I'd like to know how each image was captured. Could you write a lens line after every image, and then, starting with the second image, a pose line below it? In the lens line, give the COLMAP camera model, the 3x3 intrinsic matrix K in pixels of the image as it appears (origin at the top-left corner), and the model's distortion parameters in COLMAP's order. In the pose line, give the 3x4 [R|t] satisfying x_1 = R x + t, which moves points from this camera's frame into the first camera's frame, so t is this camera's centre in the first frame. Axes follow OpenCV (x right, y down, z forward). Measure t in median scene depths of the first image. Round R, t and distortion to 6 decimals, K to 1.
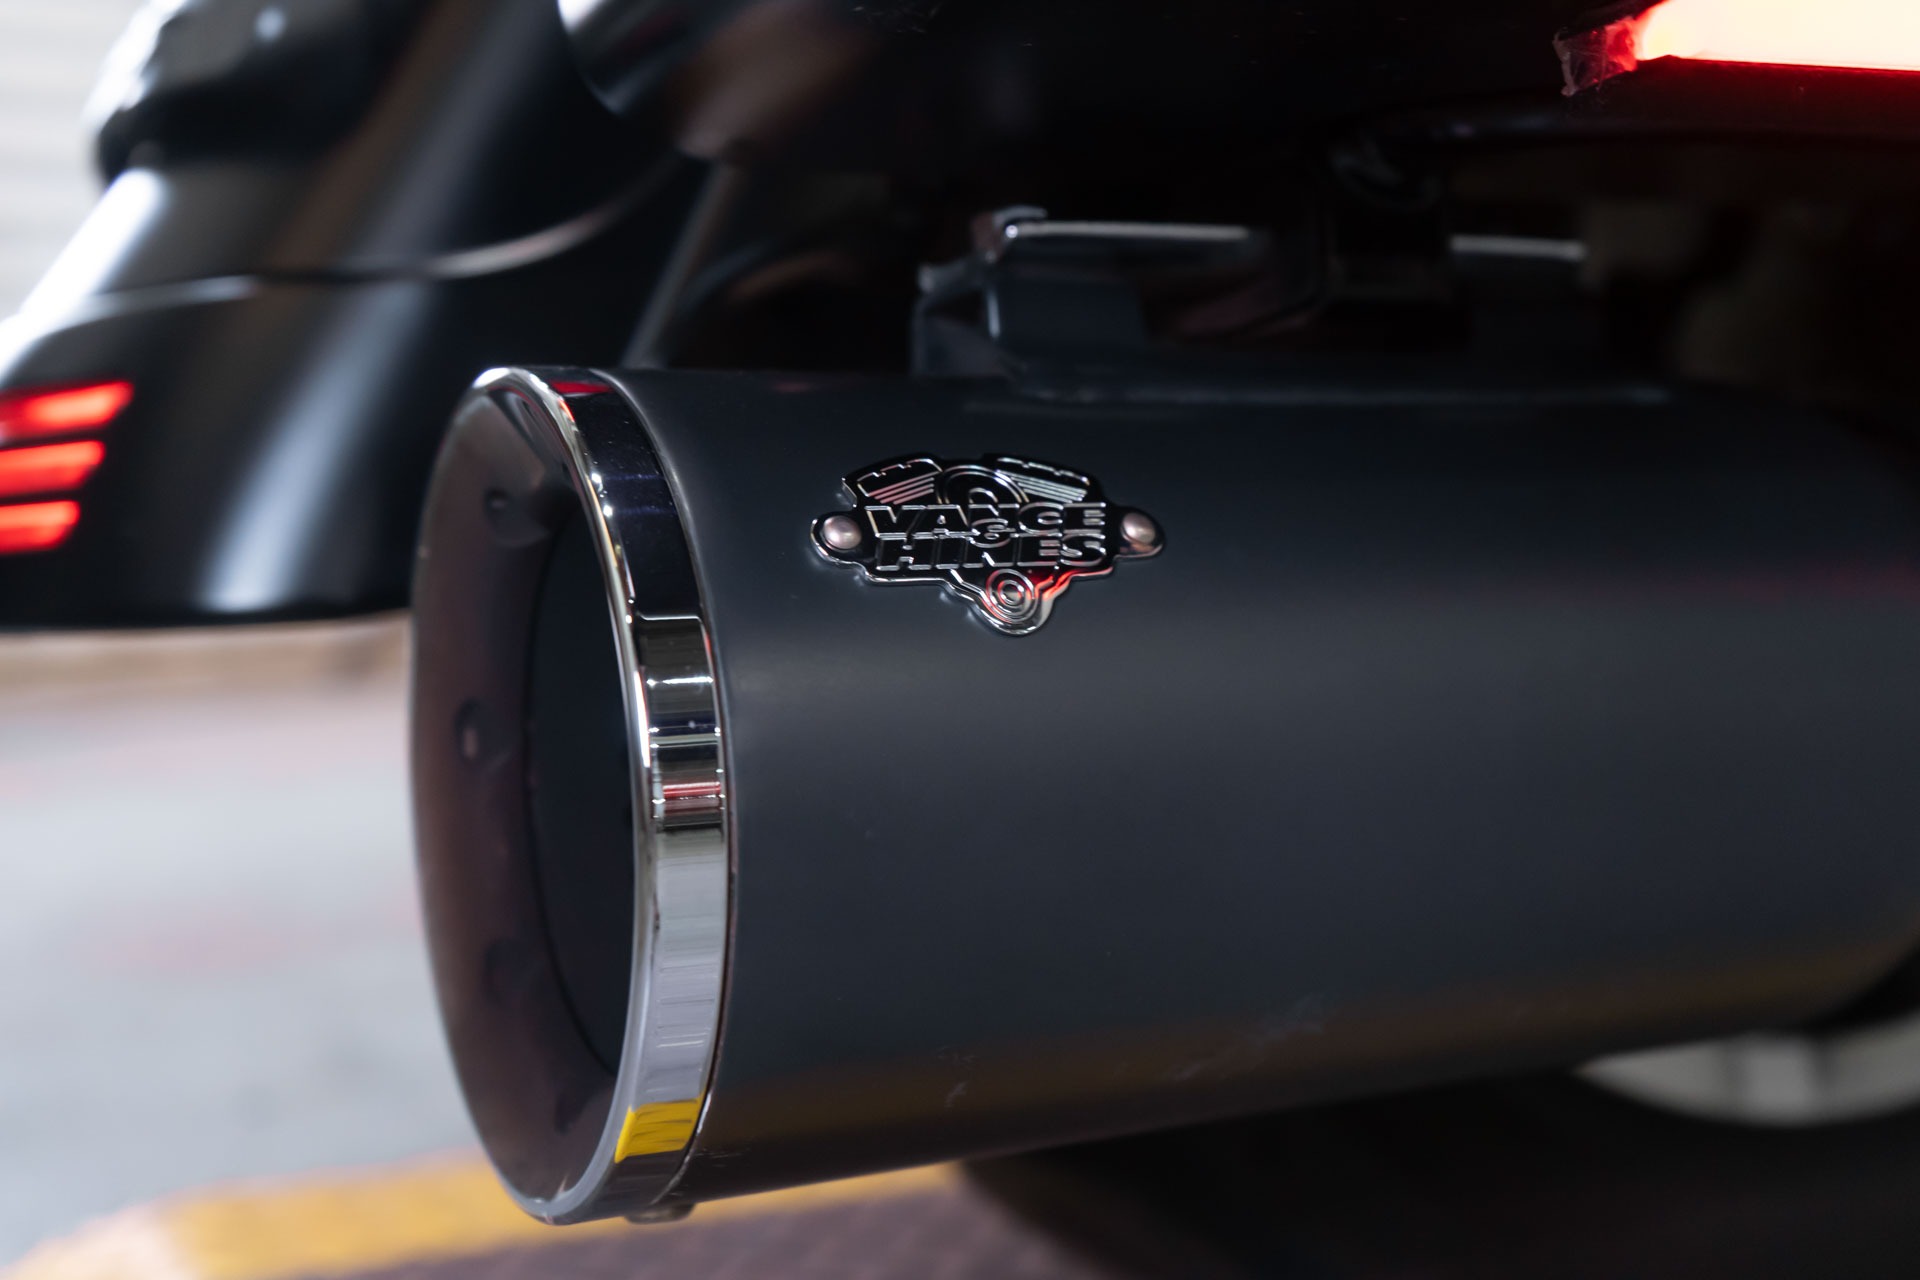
lens RADIAL K [[2325.2, 0, 960.0], [0, 2325.2, 640.0], [0, 0, 1]] dist [0.269138, -0.790806]
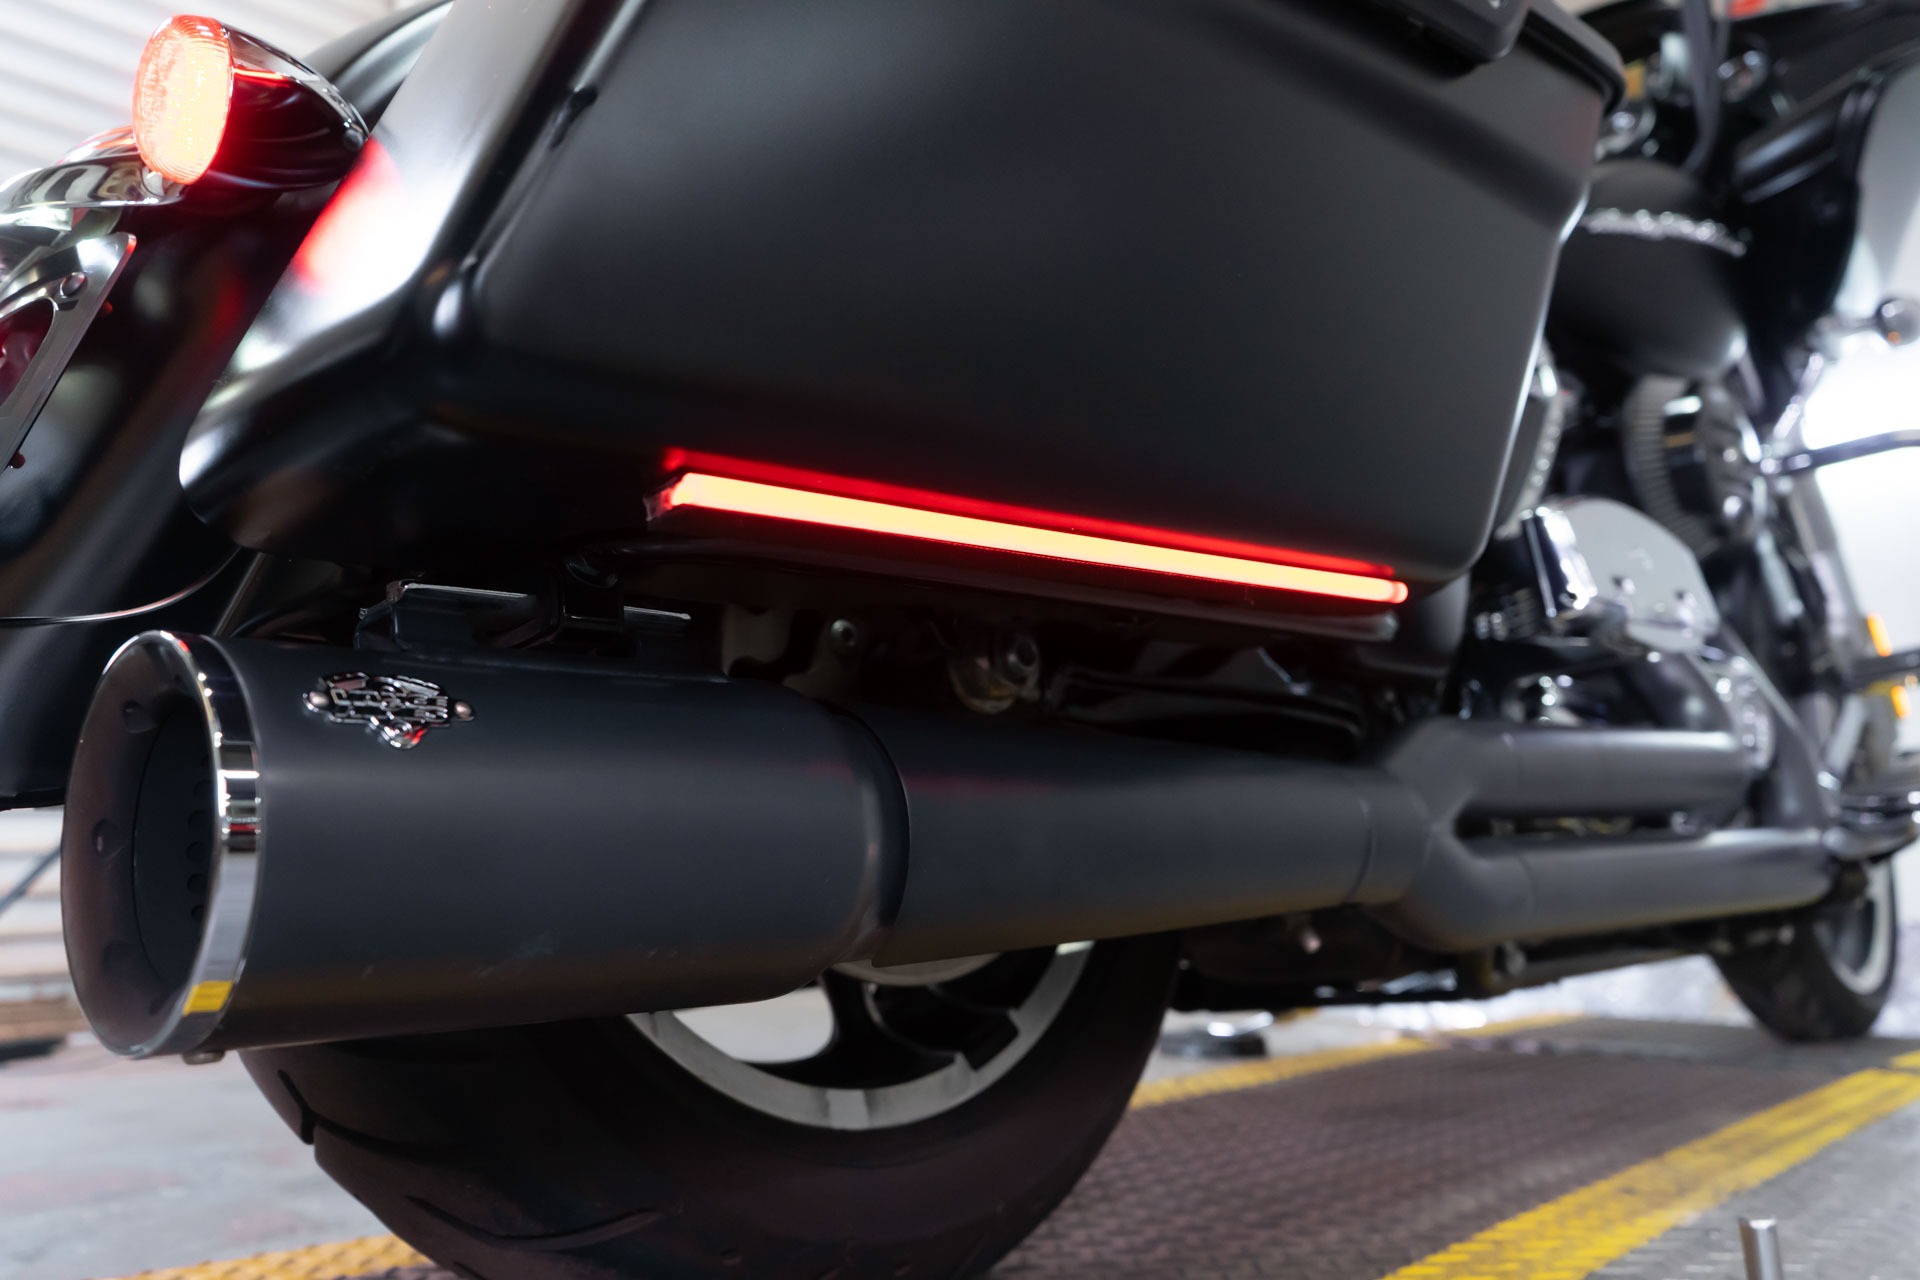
lens RADIAL K [[1664.8, 0, 960.0], [0, 1664.8, 640.0], [0, 0, 1]] dist [-0.111096, -0.002710]
pose [[0.942513, 0.023611, 0.333334, 0.001047], [0.049527, 0.976615, -0.209215, 0.234262], [-0.330478, 0.213697, 0.919303, -0.563903]]
